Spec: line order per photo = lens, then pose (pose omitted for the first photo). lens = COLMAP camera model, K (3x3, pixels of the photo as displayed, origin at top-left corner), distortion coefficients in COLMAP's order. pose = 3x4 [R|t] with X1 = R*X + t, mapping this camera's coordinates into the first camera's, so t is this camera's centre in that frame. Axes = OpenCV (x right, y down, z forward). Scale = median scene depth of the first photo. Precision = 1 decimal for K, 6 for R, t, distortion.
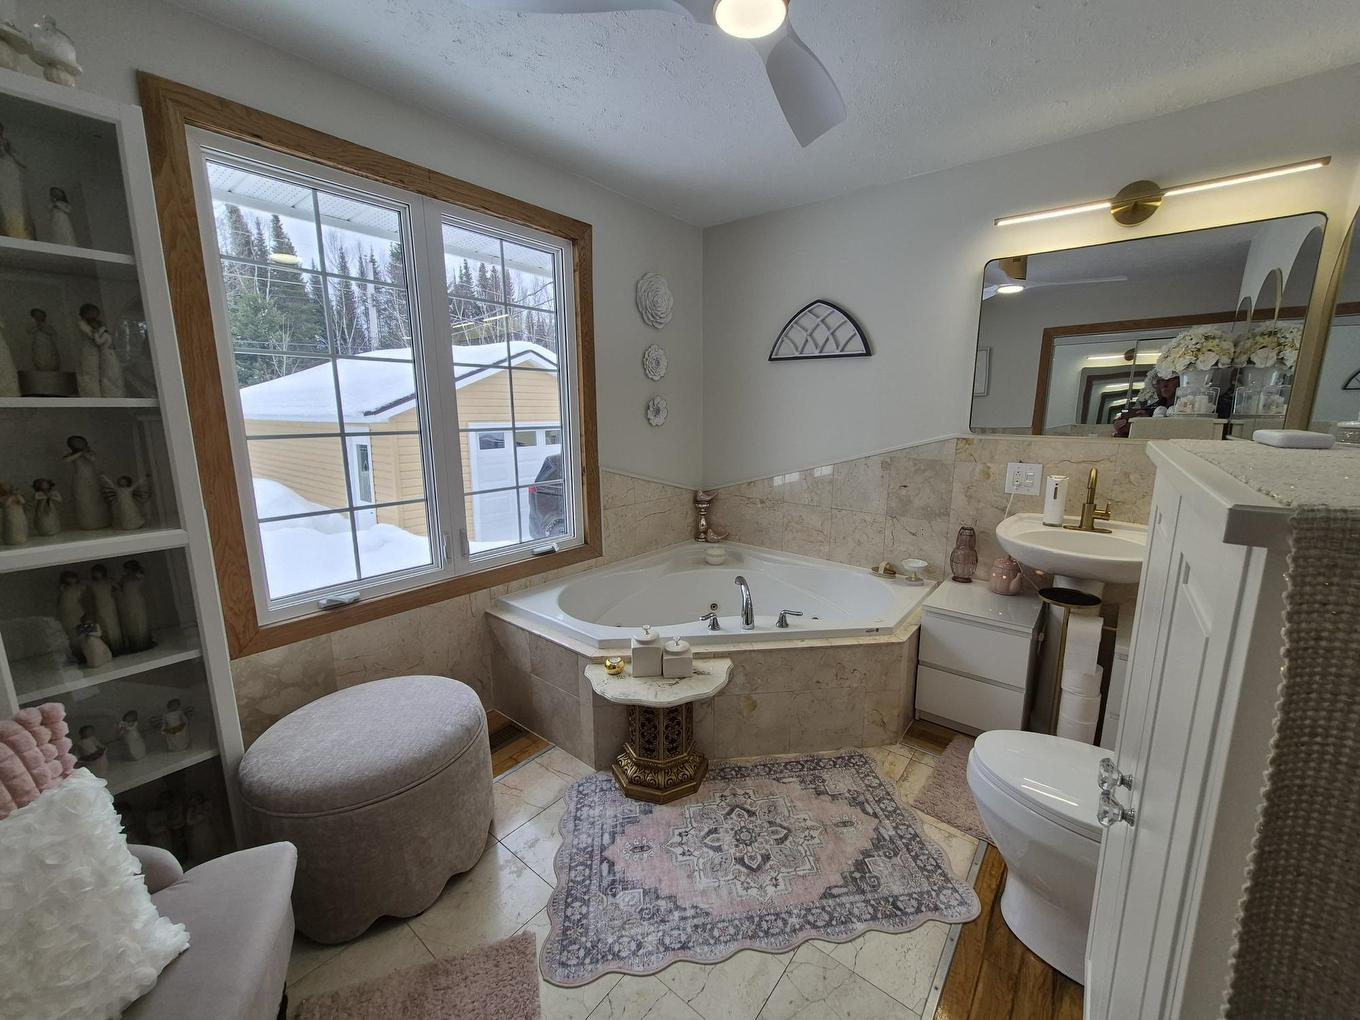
lens RADIAL K [[532.2, 0, 704.6], [0, 532.2, 506.9], [0, 0, 1]] dist [-0.000414, -0.000415]
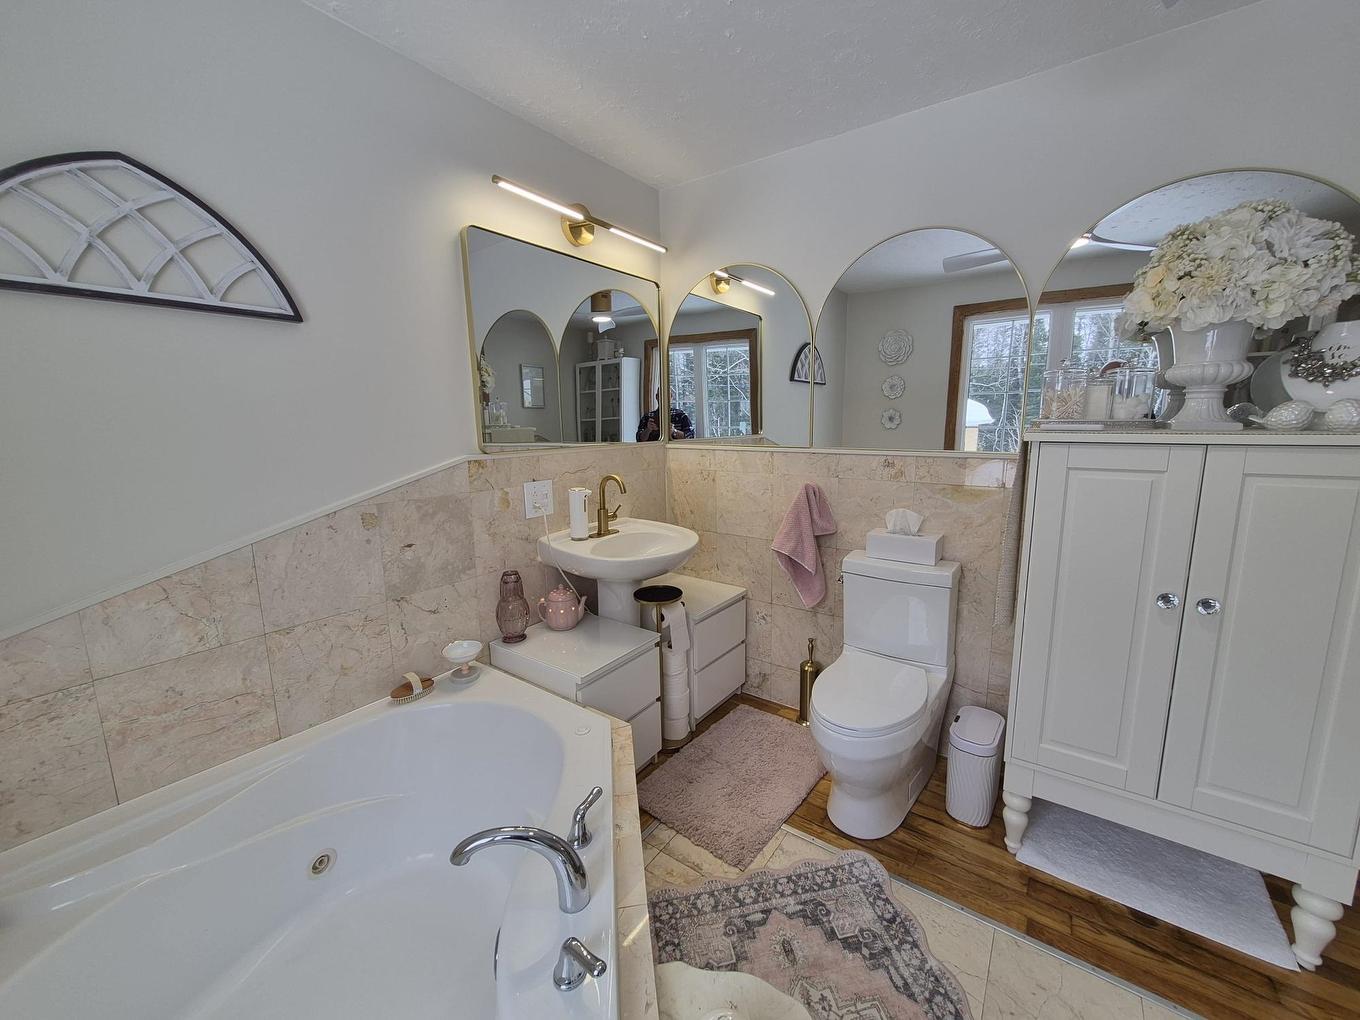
lens RADIAL K [[532.2, 0, 704.6], [0, 532.2, 506.9], [0, 0, 1]] dist [-0.000414, -0.000415]
pose [[-0.058568, -0.167814, 0.984077, -0.289325], [0.196970, 0.964448, 0.176189, -0.142440], [-0.978659, 0.204153, -0.023432, 0.760625]]
